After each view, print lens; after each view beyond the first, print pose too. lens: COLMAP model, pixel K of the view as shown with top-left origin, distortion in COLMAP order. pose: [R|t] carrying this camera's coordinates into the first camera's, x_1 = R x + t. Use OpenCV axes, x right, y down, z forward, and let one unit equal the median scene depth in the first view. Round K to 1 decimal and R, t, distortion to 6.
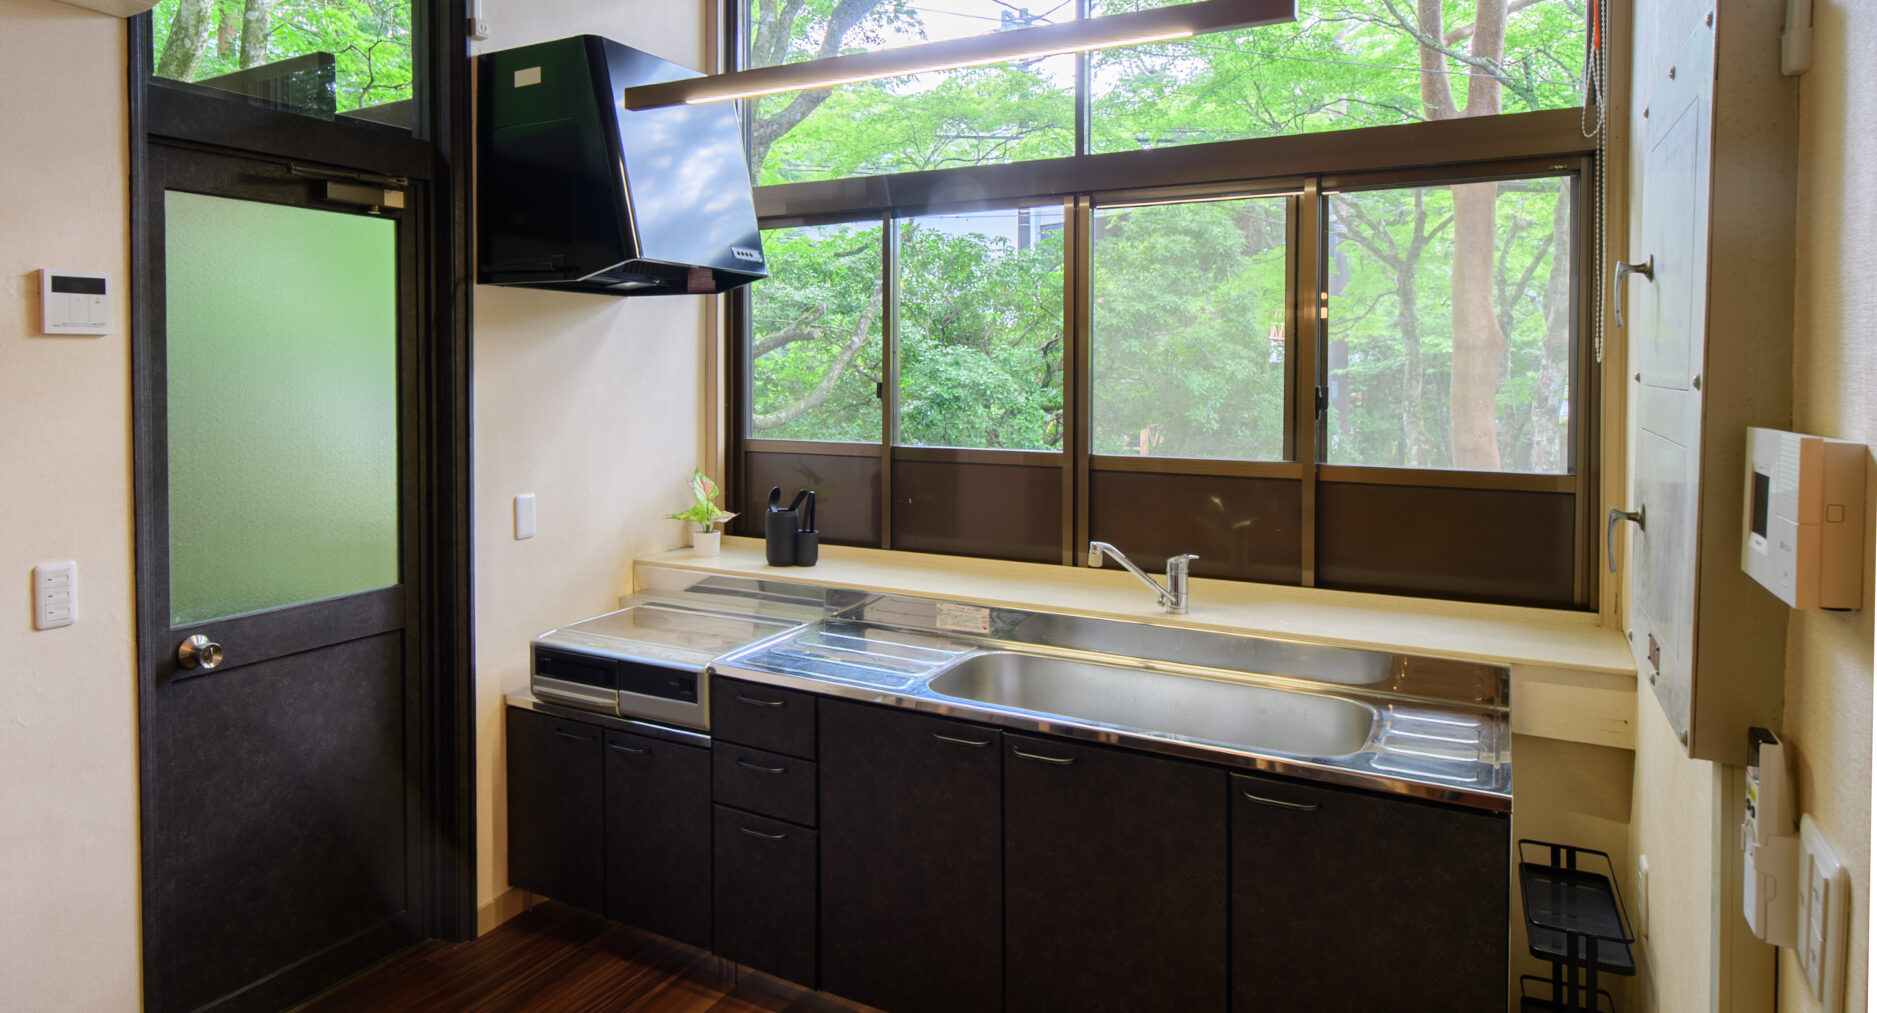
lens RADIAL K [[1113.0, 0, 839.0], [0, 1113.0, 390.9], [0, 0, 1]] dist [-0.009811, -0.002475]
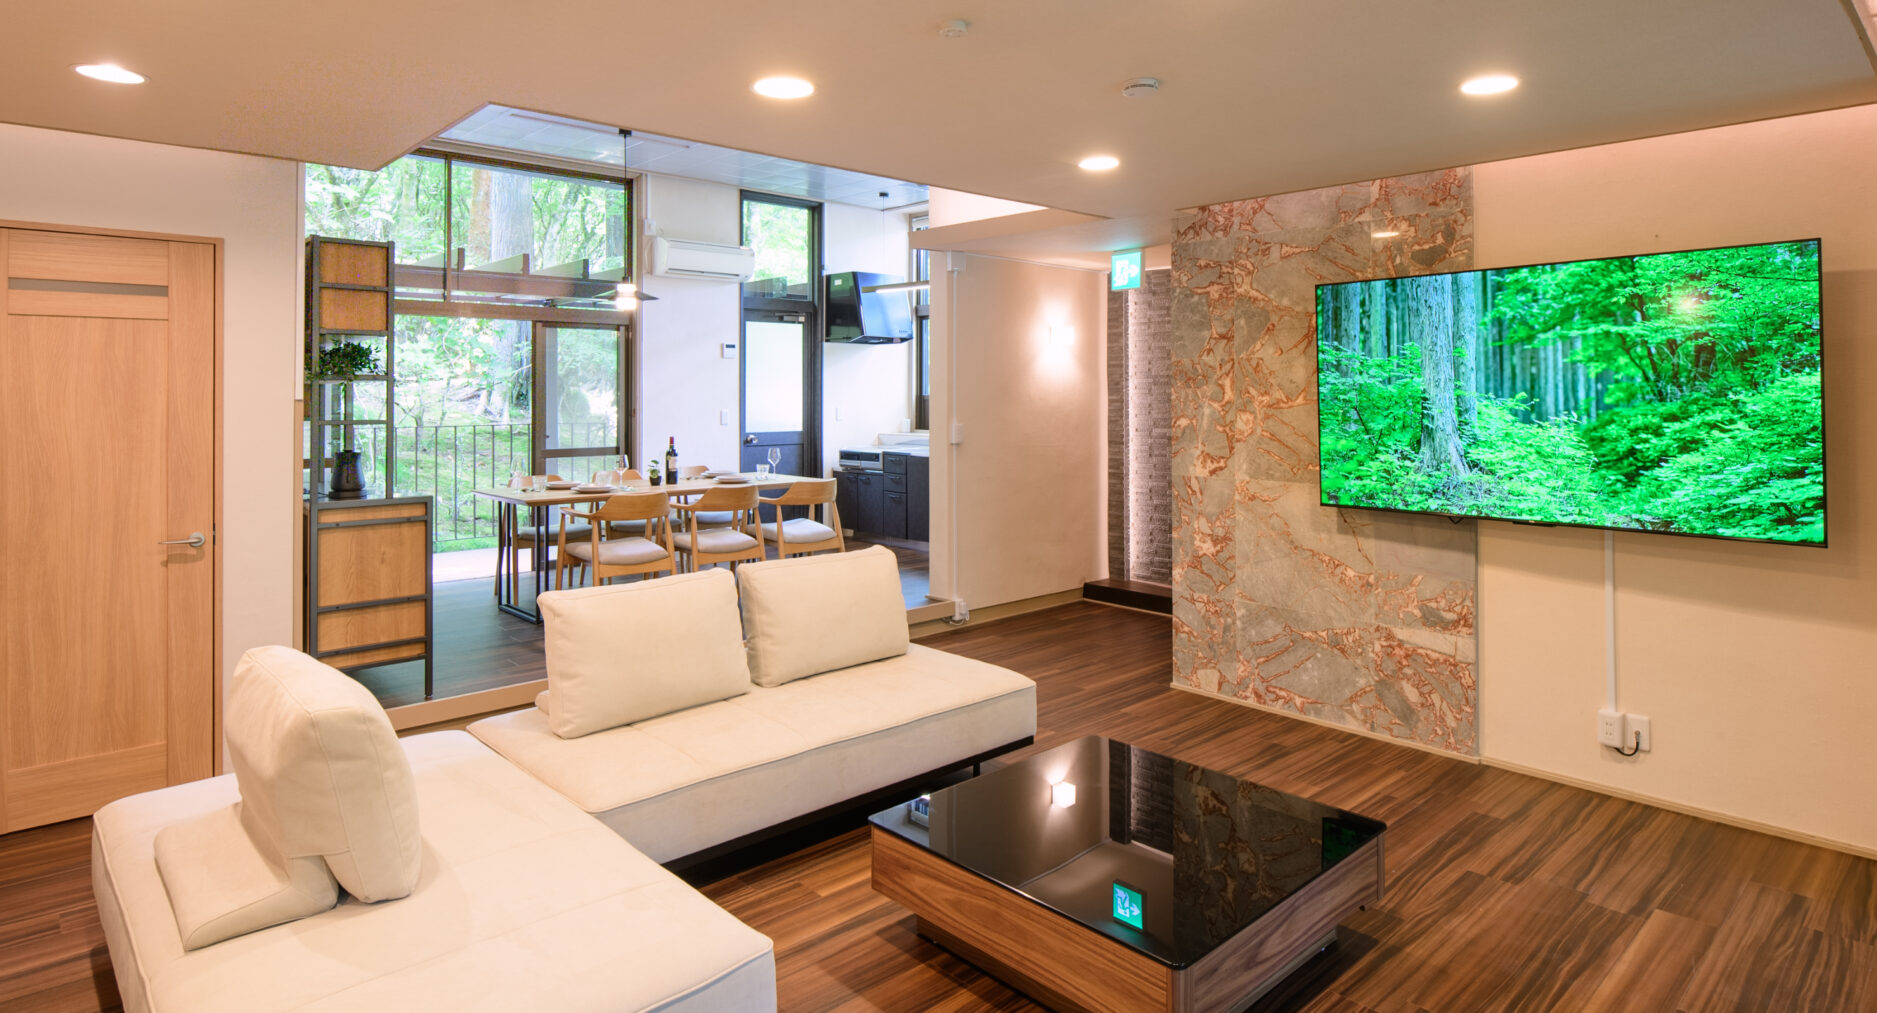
lens RADIAL K [[1017.3, 0, 934.8], [0, 1017.3, 383.2], [0, 0, 1]] dist [0.001843, -0.003442]
pose [[0.956425, -0.004805, -0.291938, 0.921949], [-0.004434, 0.999510, -0.030979, 0.124732], [0.291944, 0.030923, 0.955935, -1.907691]]
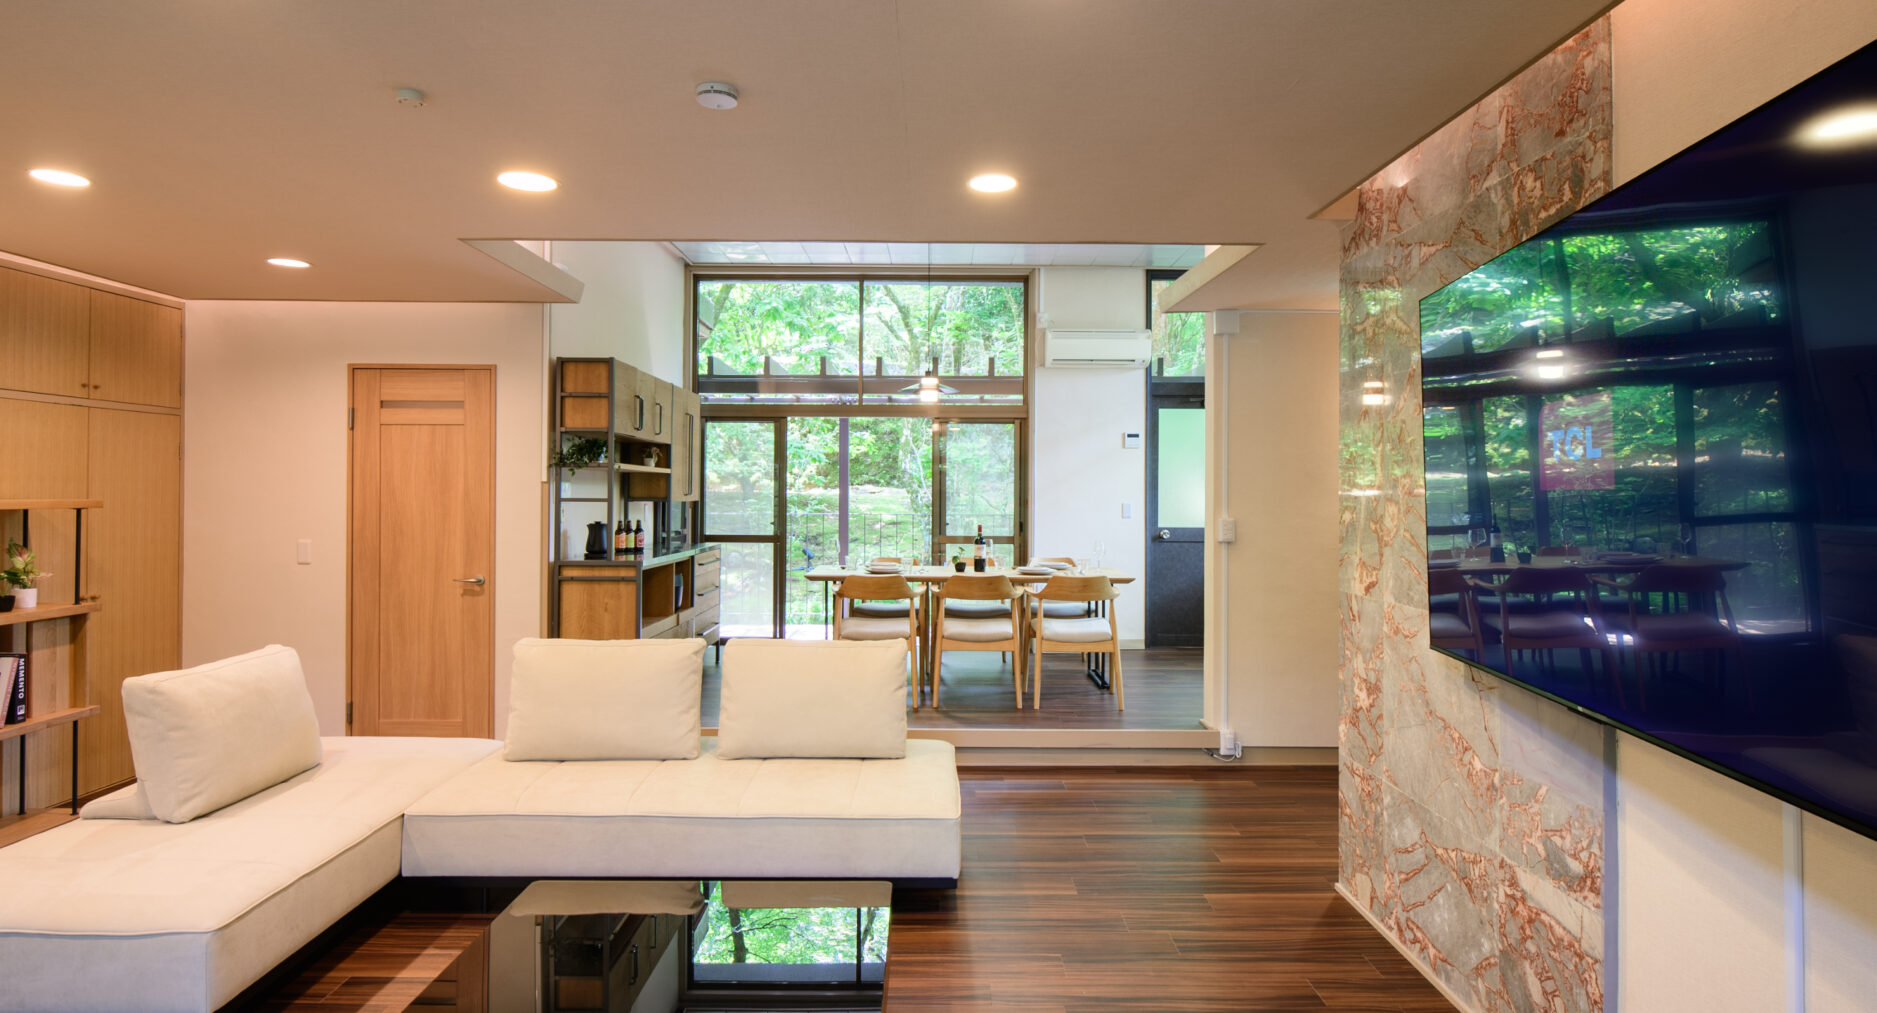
lens RADIAL K [[1017.3, 0, 934.9], [0, 1017.3, 483.1], [0, 0, 1]] dist [0.001843, -0.003442]
pose [[0.504964, -0.006353, -0.863117, 1.644389], [-0.023673, 0.999495, -0.021206, 0.132977], [0.862815, 0.031141, 0.504559, -1.148806]]
